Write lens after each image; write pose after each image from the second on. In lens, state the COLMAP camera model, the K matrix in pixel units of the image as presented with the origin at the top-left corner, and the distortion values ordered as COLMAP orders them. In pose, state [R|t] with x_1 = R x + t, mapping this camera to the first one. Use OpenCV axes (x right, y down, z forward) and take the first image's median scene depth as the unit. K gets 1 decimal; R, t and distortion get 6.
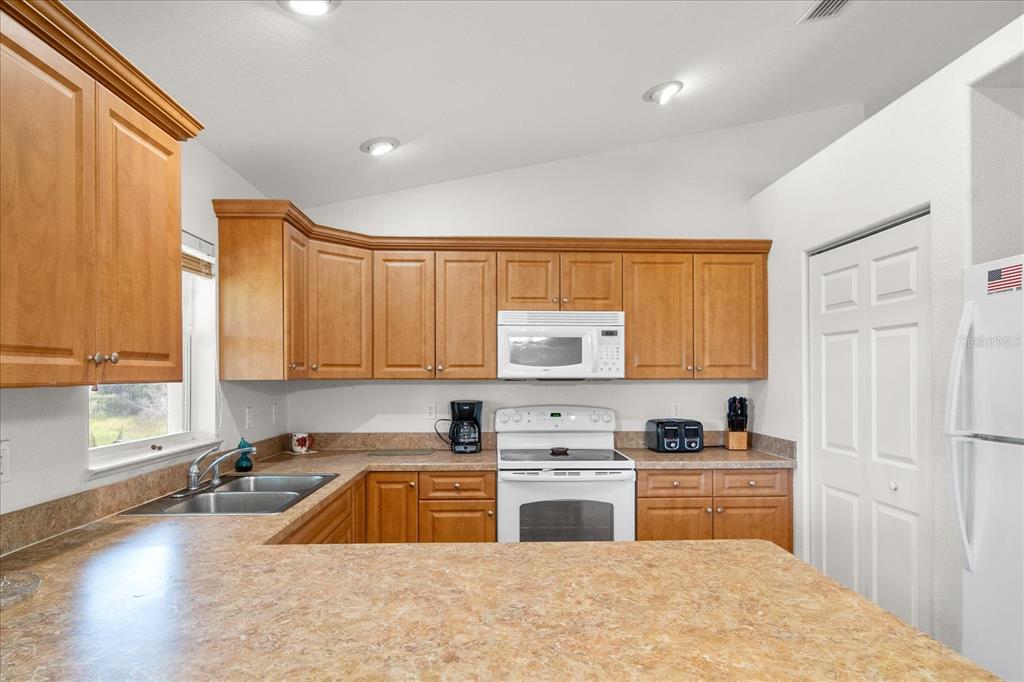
lens RADIAL K [[593.0, 0, 517.2], [0, 593.0, 374.6], [0, 0, 1]] dist [-0.002184, 0.000173]
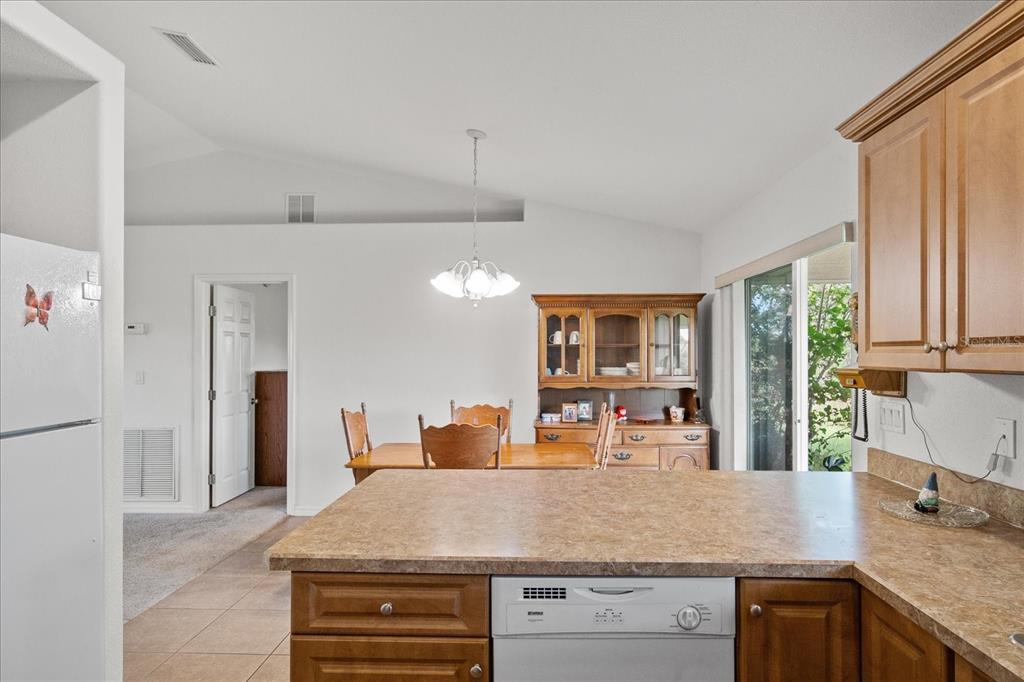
lens RADIAL K [[563.6, 0, 513.1], [0, 563.6, 343.4], [0, 0, 1]] dist [-0.002831, -0.000401]
pose [[-0.995996, 0.003221, 0.089342, -0.009881], [0.001462, 0.999804, -0.019745, -0.006303], [-0.089389, -0.019535, -0.995805, 0.877944]]
